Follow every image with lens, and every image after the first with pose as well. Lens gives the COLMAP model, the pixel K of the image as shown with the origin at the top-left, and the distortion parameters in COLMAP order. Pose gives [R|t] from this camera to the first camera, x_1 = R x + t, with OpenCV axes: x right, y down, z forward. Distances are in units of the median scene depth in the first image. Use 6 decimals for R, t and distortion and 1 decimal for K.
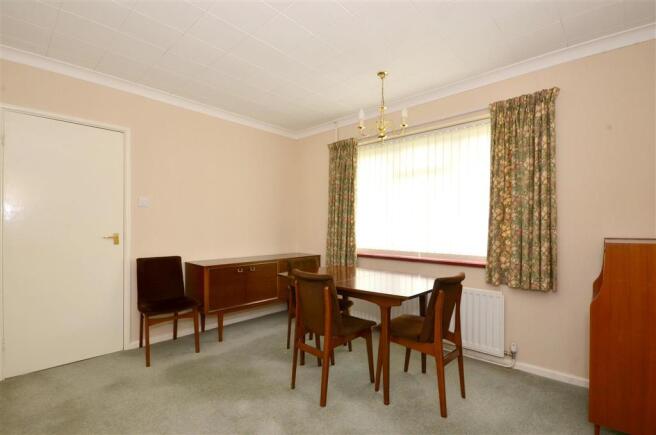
lens RADIAL K [[313.9, 0, 325.2], [0, 313.9, 226.5], [0, 0, 1]] dist [-0.001707, -0.000040]
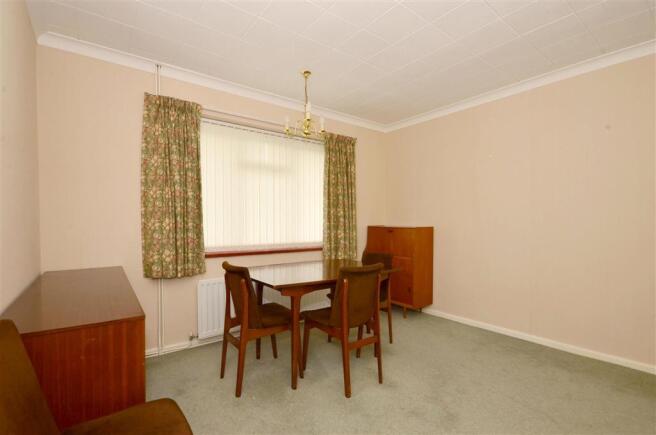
lens RADIAL K [[313.9, 0, 325.2], [0, 313.9, 226.5], [0, 0, 1]] dist [-0.001707, -0.000040]
pose [[0.164472, -0.014258, 0.986279, -0.828325], [-0.002421, 0.999887, 0.014859, 0.007737], [-0.986379, -0.004832, 0.164419, 0.747937]]
